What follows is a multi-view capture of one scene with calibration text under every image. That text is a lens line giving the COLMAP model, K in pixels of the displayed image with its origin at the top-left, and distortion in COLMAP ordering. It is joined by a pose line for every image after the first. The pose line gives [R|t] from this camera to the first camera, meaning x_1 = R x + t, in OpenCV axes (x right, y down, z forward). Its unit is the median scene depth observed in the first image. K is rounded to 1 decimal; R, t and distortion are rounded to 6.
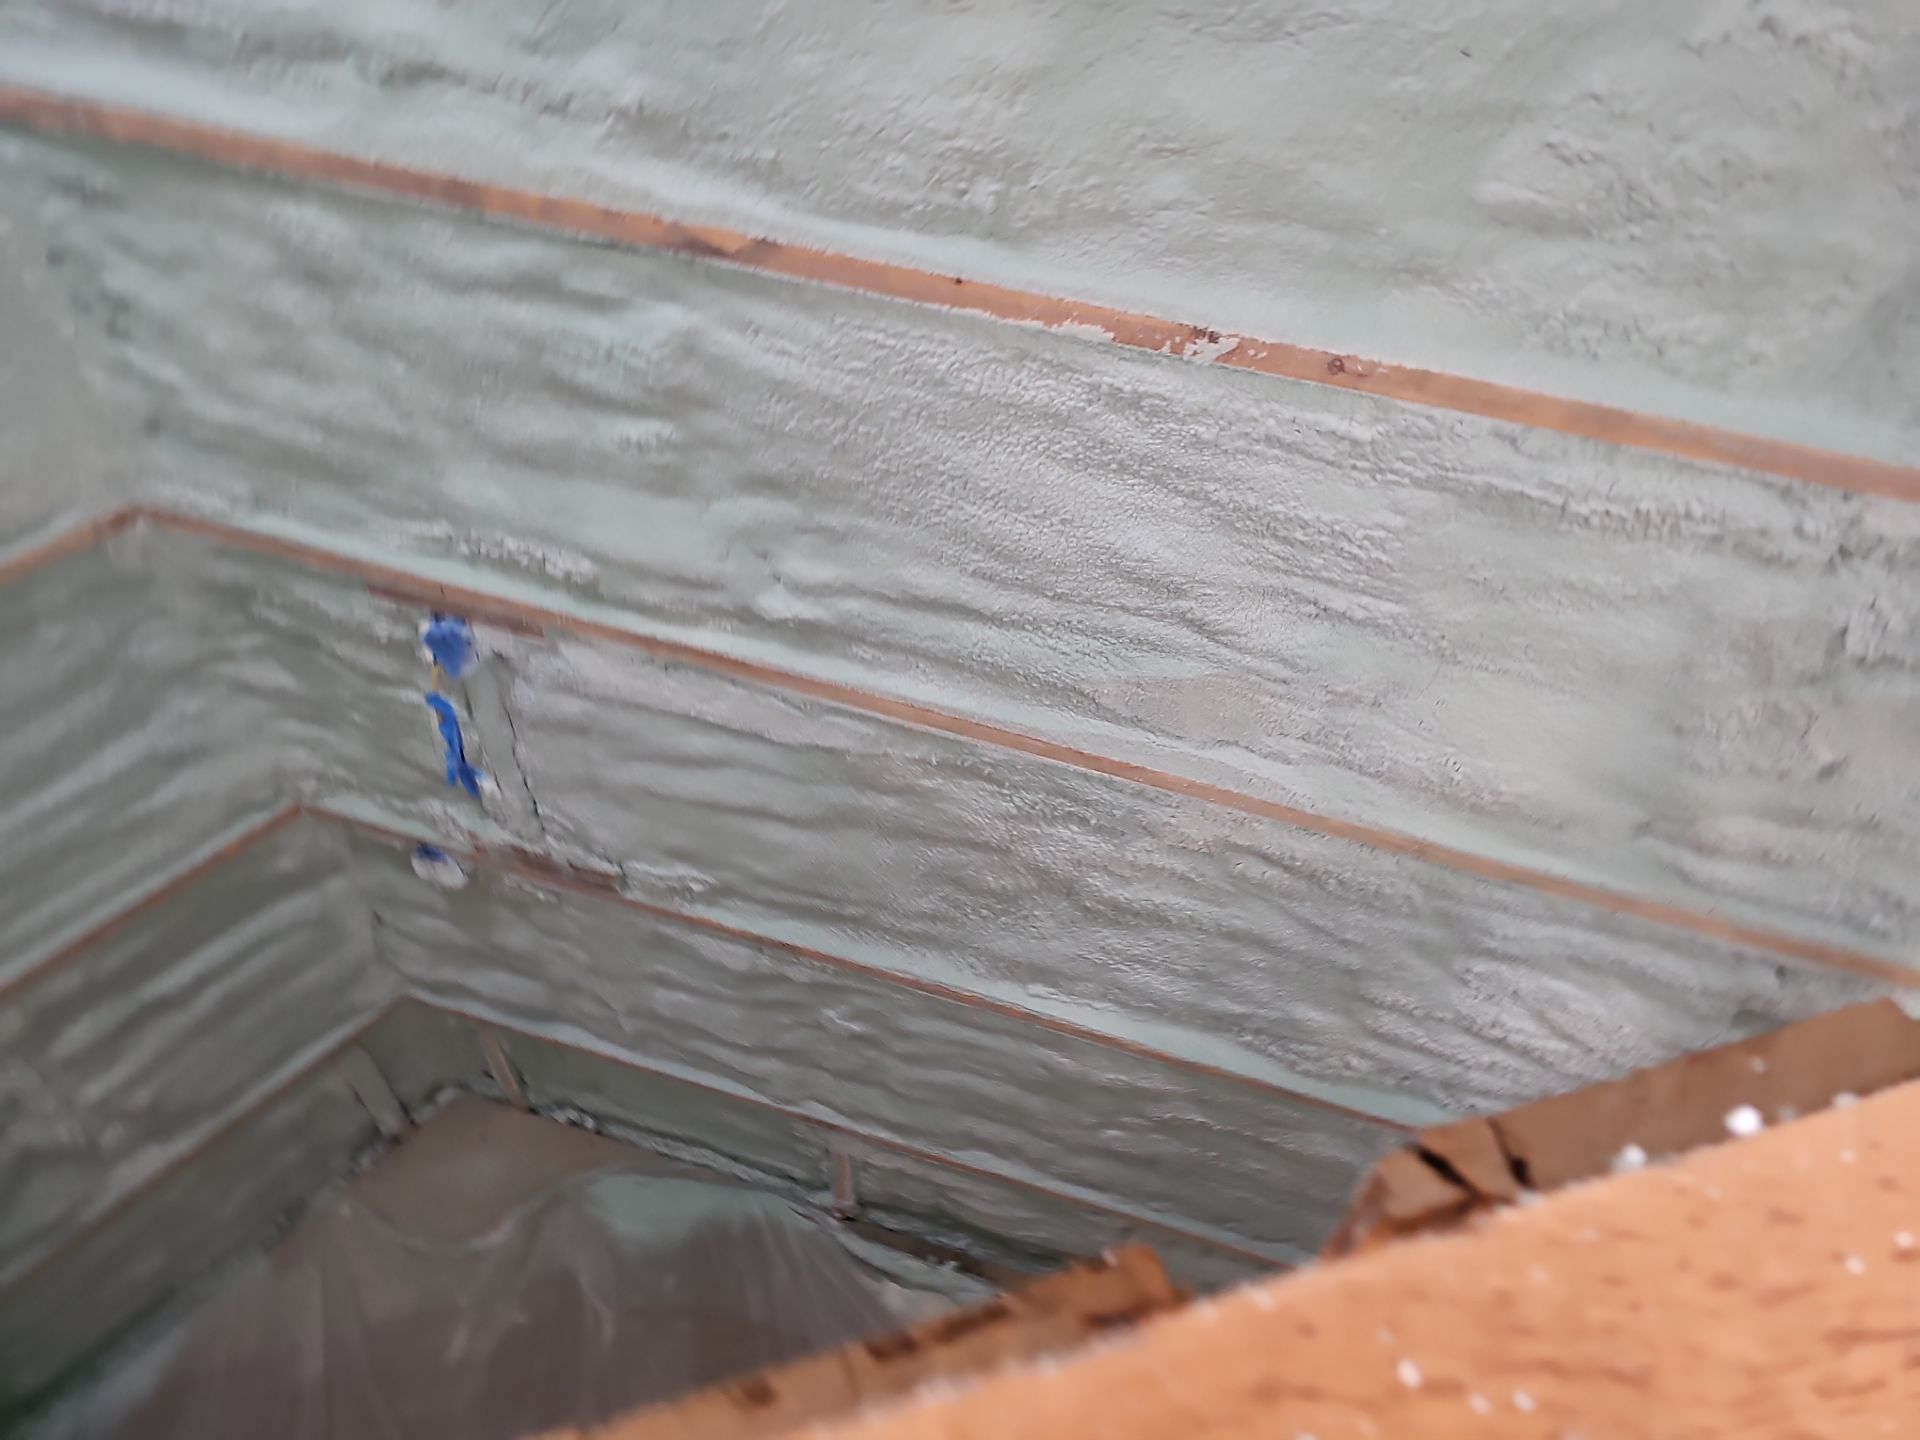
lens RADIAL K [[1285.0, 0, 961.7], [0, 1285.0, 735.2], [0, 0, 1]] dist [0.051518, -0.035695]
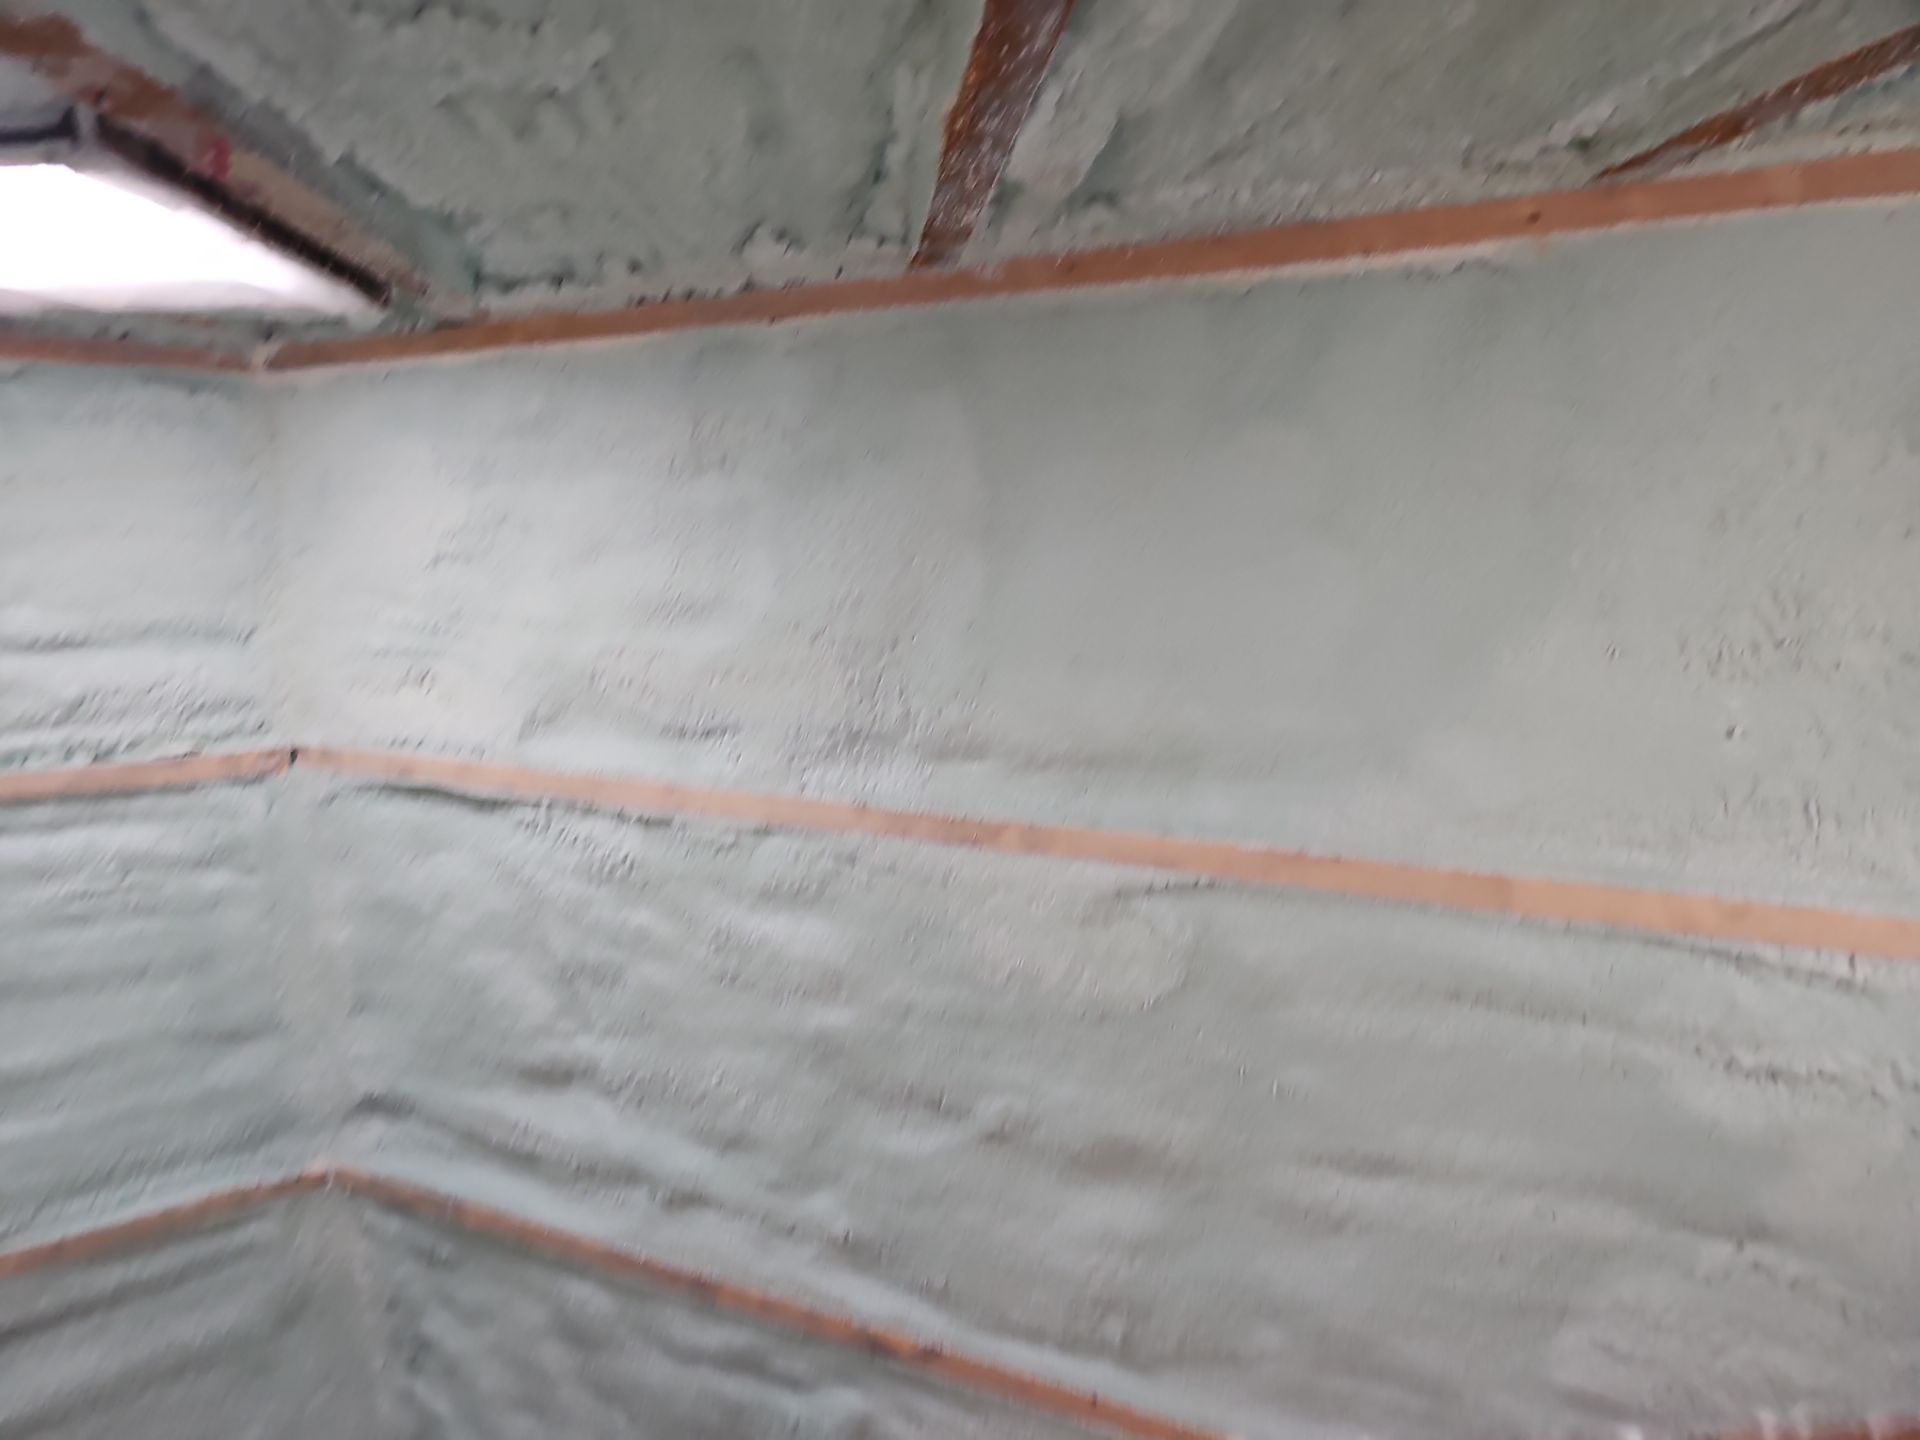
lens RADIAL K [[1285.0, 0, 961.7], [0, 1285.0, 735.2], [0, 0, 1]] dist [0.051518, -0.035695]
pose [[0.981074, -0.023682, -0.192178, 0.091462], [-0.103650, 0.774092, -0.624531, -0.063918], [0.163554, 0.632630, 0.756987, -0.193154]]
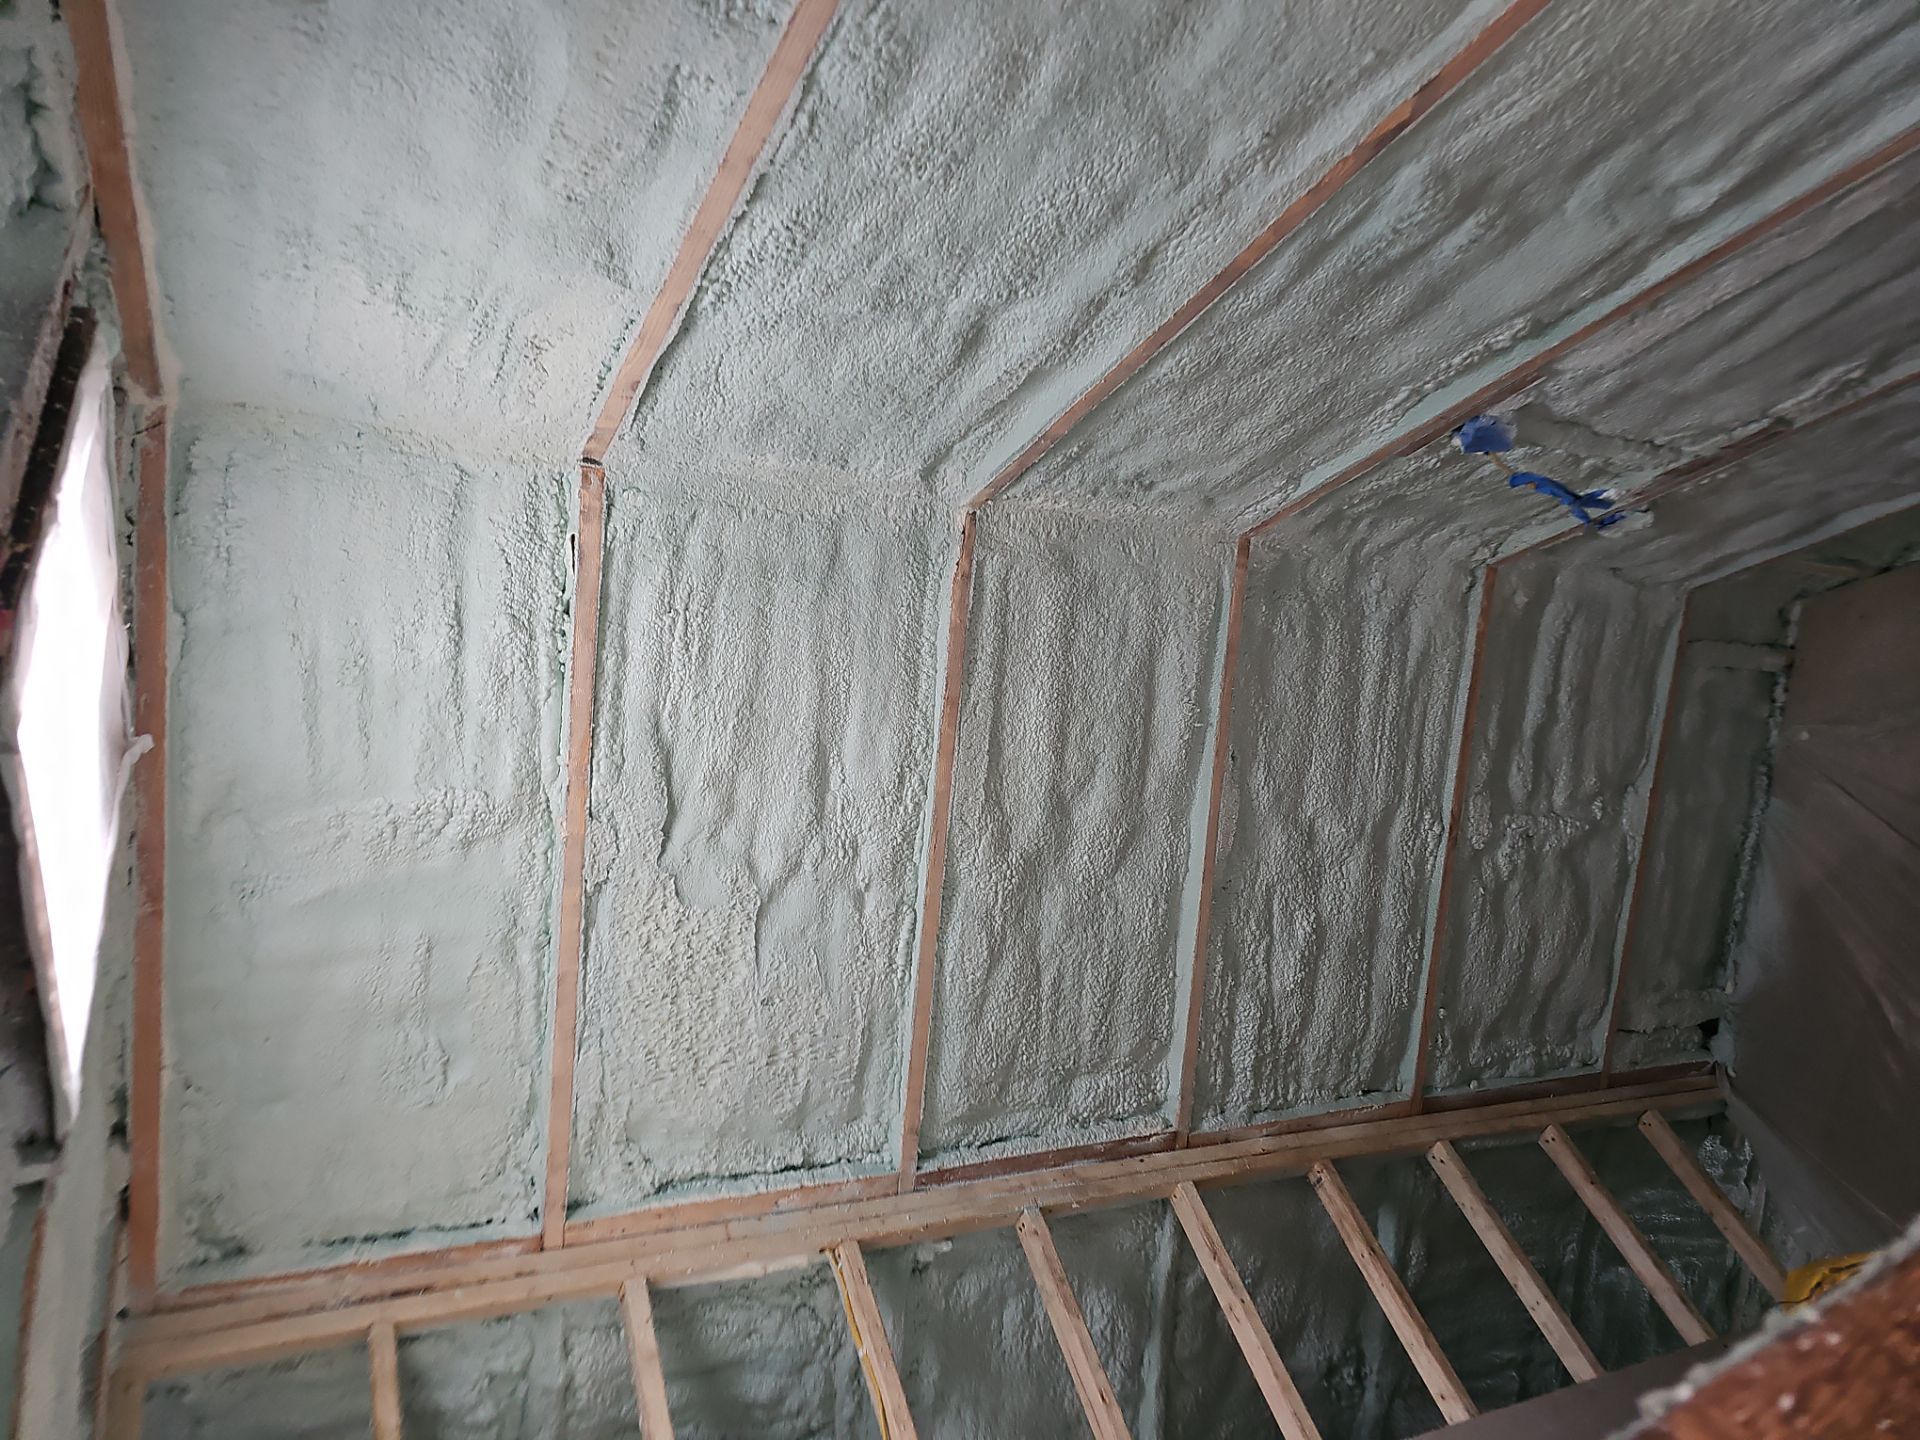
lens RADIAL K [[1285.0, 0, 961.7], [0, 1285.0, 735.2], [0, 0, 1]] dist [0.051518, -0.035695]
pose [[0.372089, -0.526118, -0.764689, 0.193206], [0.774900, 0.629589, -0.056109, -0.226465], [0.510959, -0.571680, 0.641952, -0.135275]]
